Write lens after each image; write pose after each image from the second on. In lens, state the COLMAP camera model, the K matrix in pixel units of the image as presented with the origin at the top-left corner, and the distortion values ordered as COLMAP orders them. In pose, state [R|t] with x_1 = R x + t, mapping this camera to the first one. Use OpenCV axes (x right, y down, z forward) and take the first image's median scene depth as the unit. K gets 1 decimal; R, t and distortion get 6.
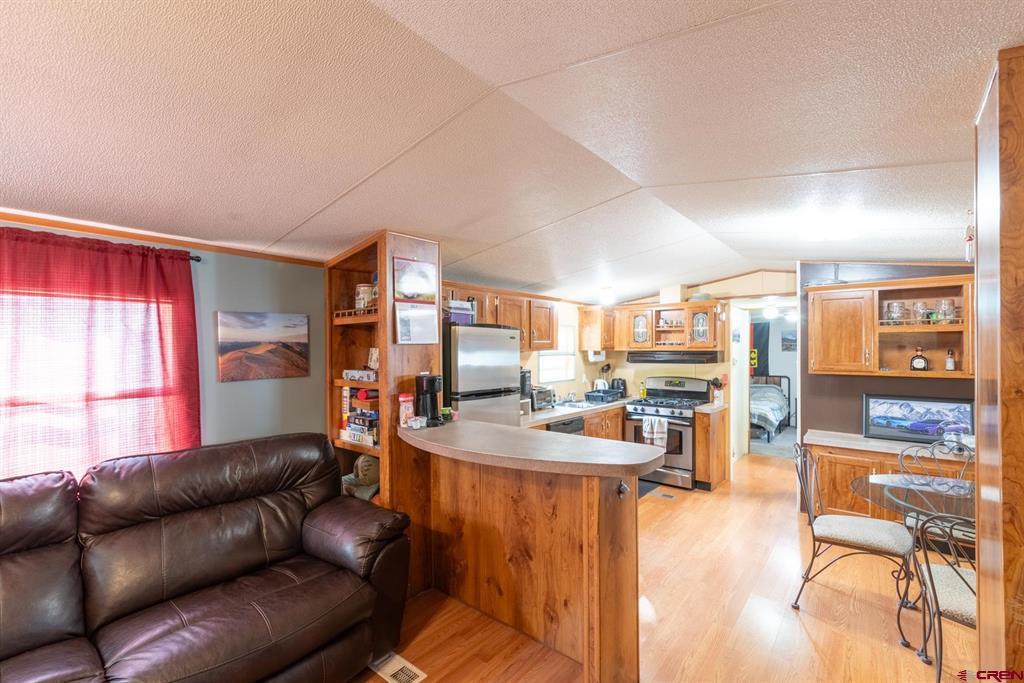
lens RADIAL K [[443.4, 0, 511.5], [0, 443.4, 344.9], [0, 0, 1]] dist [0.002602, 0.000410]
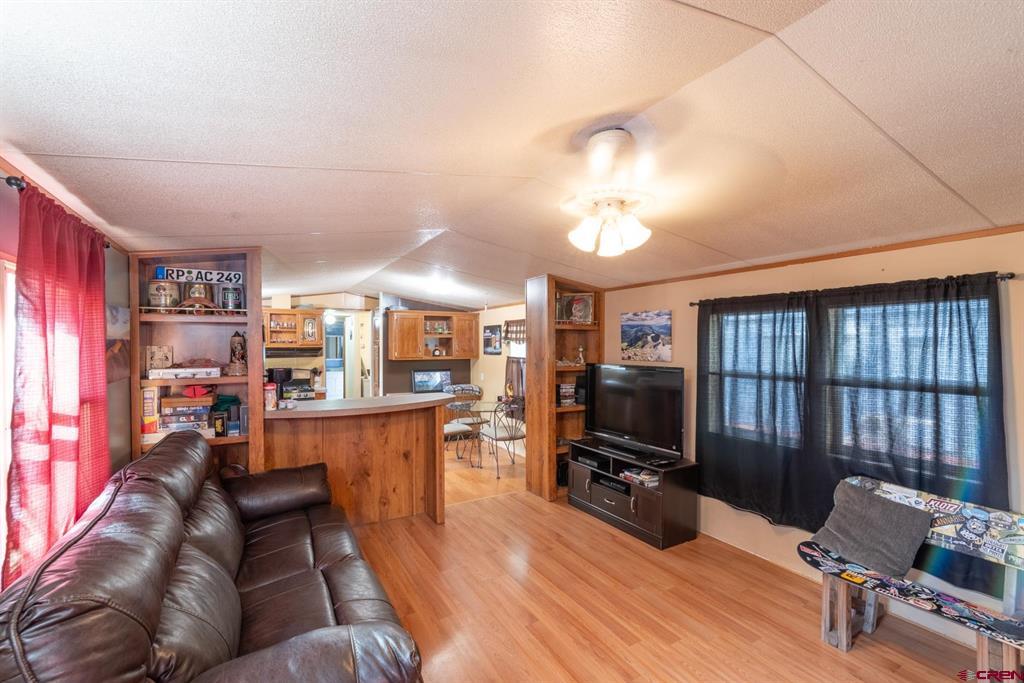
lens RADIAL K [[443.4, 0, 511.7], [0, 443.4, 347.3], [0, 0, 1]] dist [0.002602, 0.000410]
pose [[0.345520, -0.004021, 0.938403, -0.955726], [-0.007750, 0.999944, 0.007138, -0.001827], [-0.938380, -0.009739, 0.345469, -0.032180]]
